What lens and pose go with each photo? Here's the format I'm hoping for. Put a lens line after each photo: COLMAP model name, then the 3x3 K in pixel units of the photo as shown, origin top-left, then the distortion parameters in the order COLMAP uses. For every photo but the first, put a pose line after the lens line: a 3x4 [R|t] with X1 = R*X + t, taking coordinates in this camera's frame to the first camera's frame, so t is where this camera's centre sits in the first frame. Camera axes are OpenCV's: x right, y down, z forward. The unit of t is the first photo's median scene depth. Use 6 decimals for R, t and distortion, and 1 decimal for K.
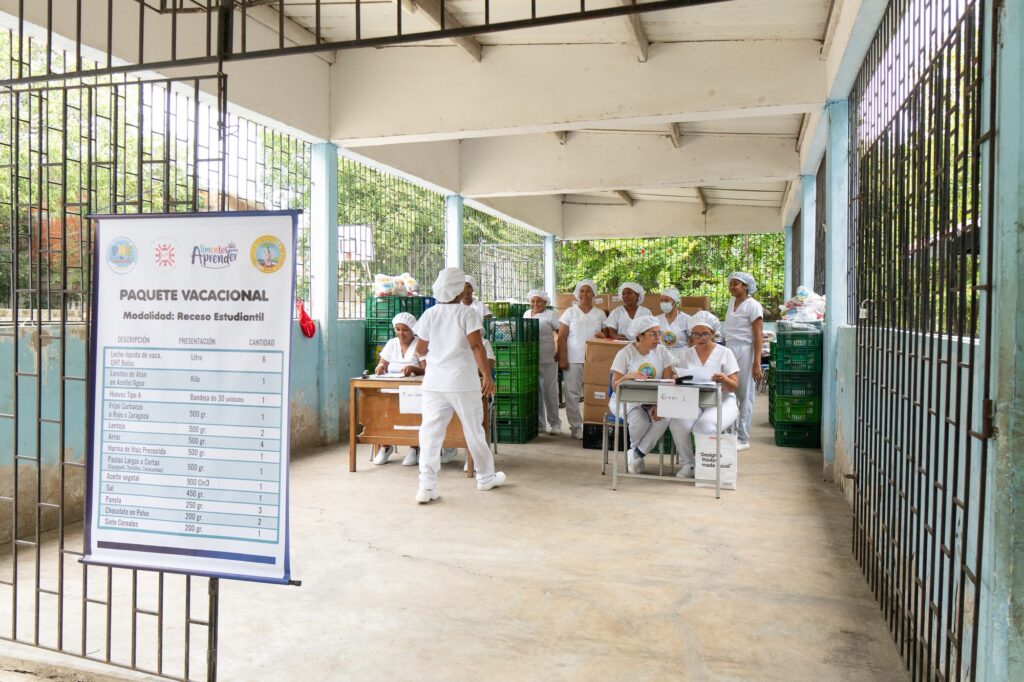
lens RADIAL K [[764.7, 0, 572.3], [0, 764.7, 335.6], [0, 0, 1]] dist [0.001729, 0.000981]
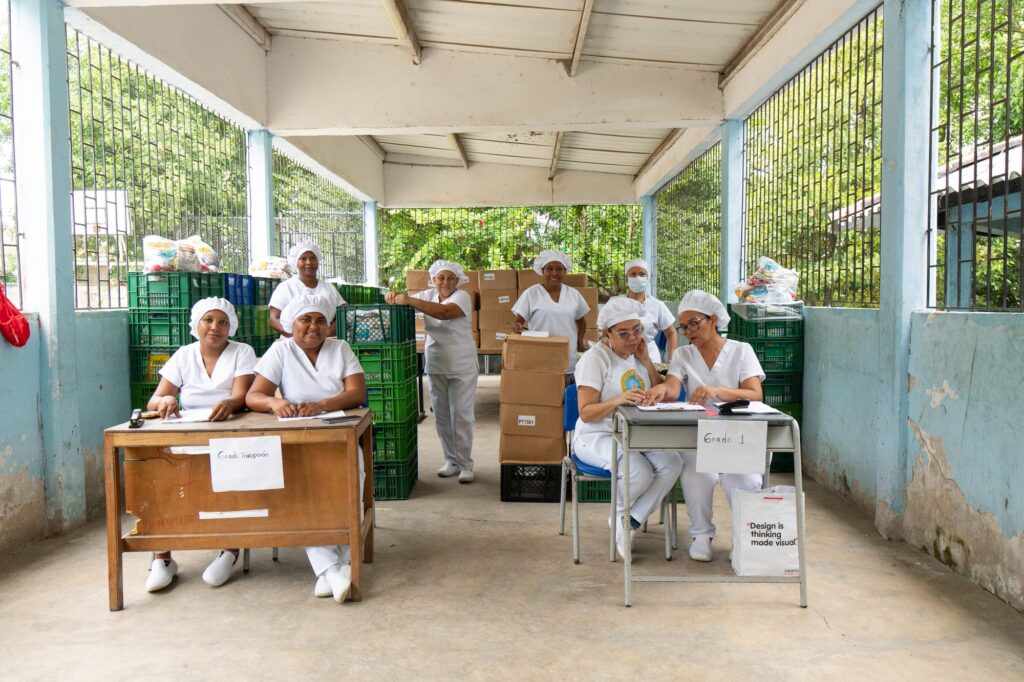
lens RADIAL K [[755.7, 0, 545.7], [0, 755.7, 341.3], [0, 0, 1]] dist [-0.000168, -0.001794]
pose [[0.969418, -0.025455, 0.244093, -0.127363], [0.017855, 0.999286, 0.033298, -0.013737], [-0.244767, -0.027921, 0.969180, 0.444395]]
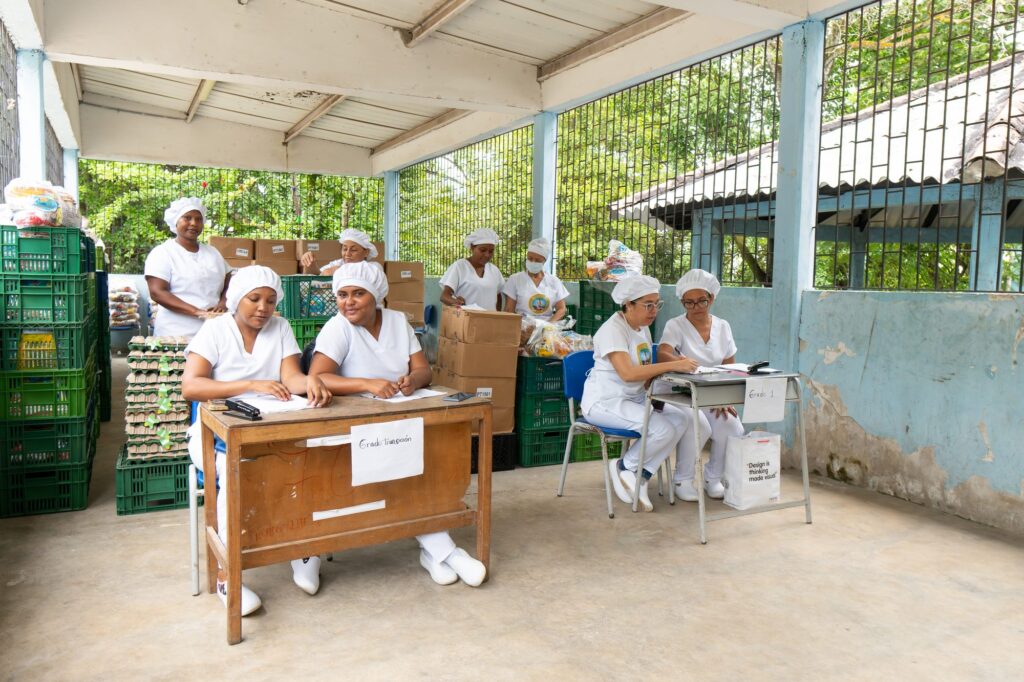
lens RADIAL K [[733.1, 0, 556.0], [0, 733.1, 337.3], [0, 0, 1]] dist [-0.004378, -0.000835]
pose [[0.732474, -0.049914, 0.678963, -0.424462], [0.004737, 0.997658, 0.068232, -0.016465], [-0.680779, -0.046761, 0.730995, 0.593950]]
